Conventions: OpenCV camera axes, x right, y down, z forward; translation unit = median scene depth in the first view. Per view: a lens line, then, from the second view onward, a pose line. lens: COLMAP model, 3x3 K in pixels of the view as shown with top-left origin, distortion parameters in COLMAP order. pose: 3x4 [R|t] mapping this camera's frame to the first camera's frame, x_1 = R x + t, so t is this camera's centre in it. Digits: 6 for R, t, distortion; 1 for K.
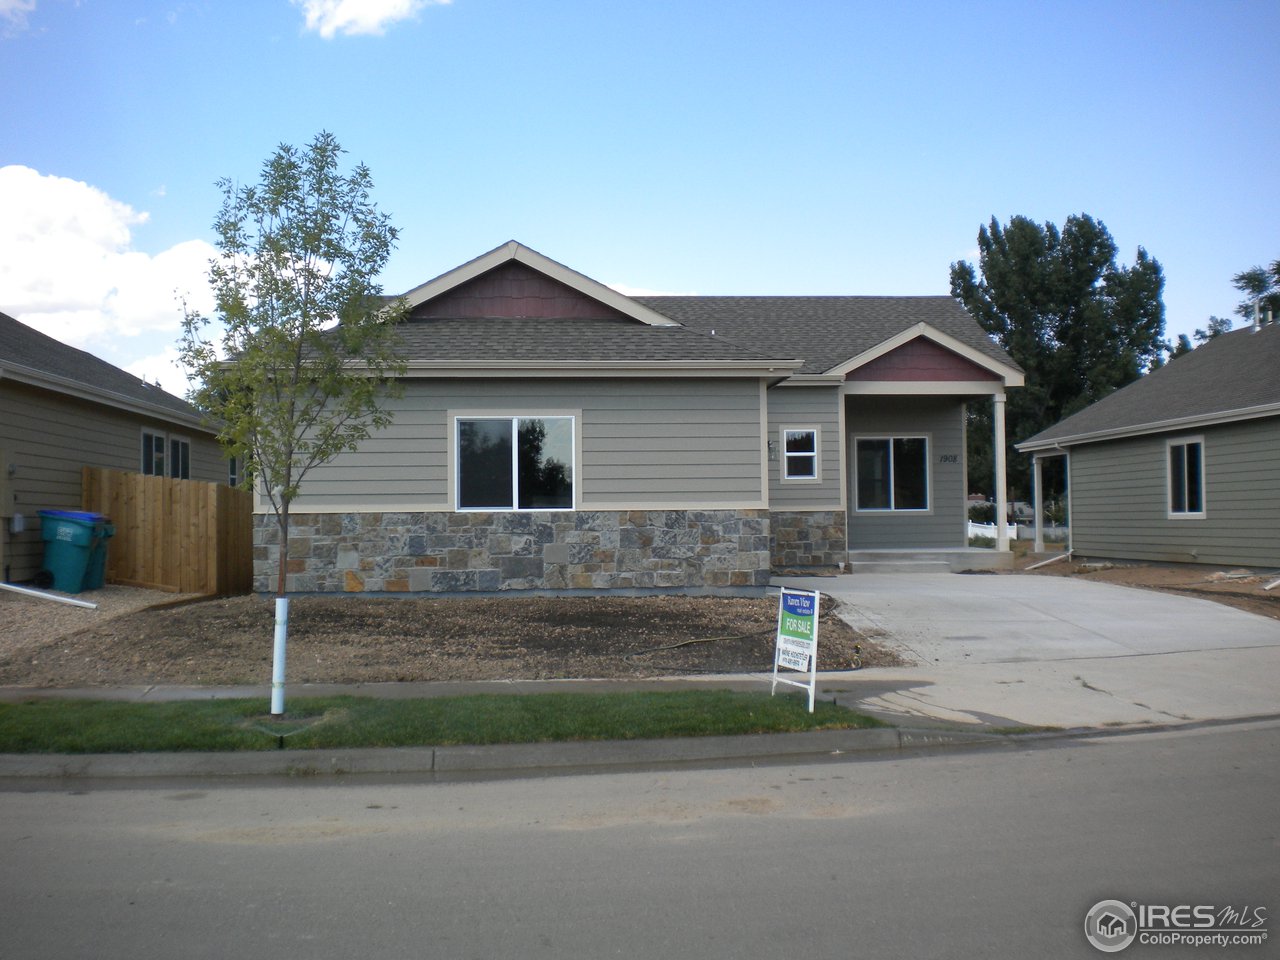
lens RADIAL K [[1321.5, 0, 639.4], [0, 1321.5, 481.4], [0, 0, 1]] dist [-0.128176, 0.000000]
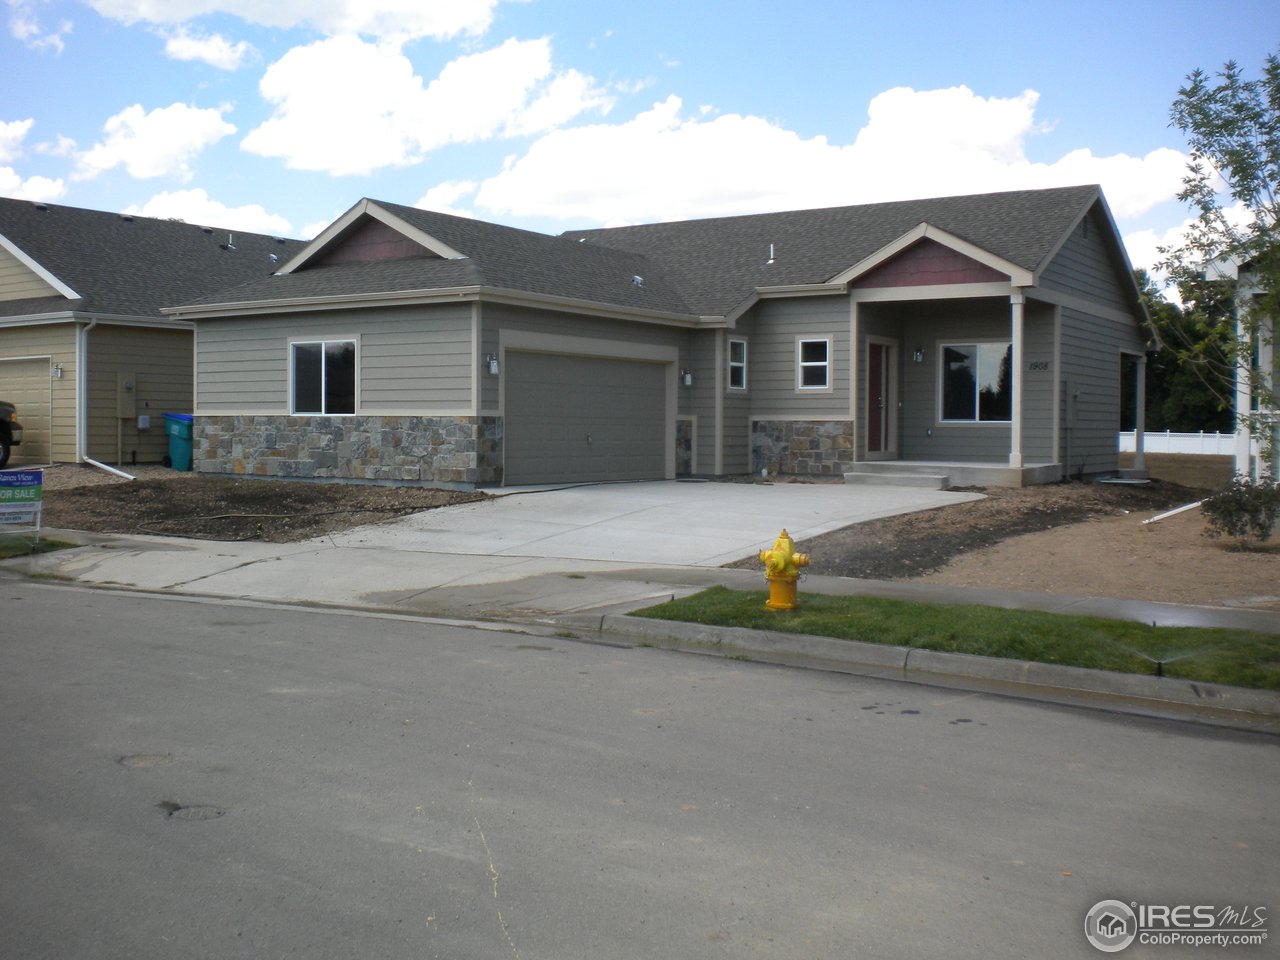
lens RADIAL K [[1321.5, 0, 636.5], [0, 1321.5, 471.0], [0, 0, 1]] dist [-0.128176, 0.000000]
pose [[0.800619, 0.036584, -0.598055, 0.901771], [0.001089, 0.998044, 0.062510, -0.002894], [0.599172, -0.050698, 0.799013, 0.164331]]
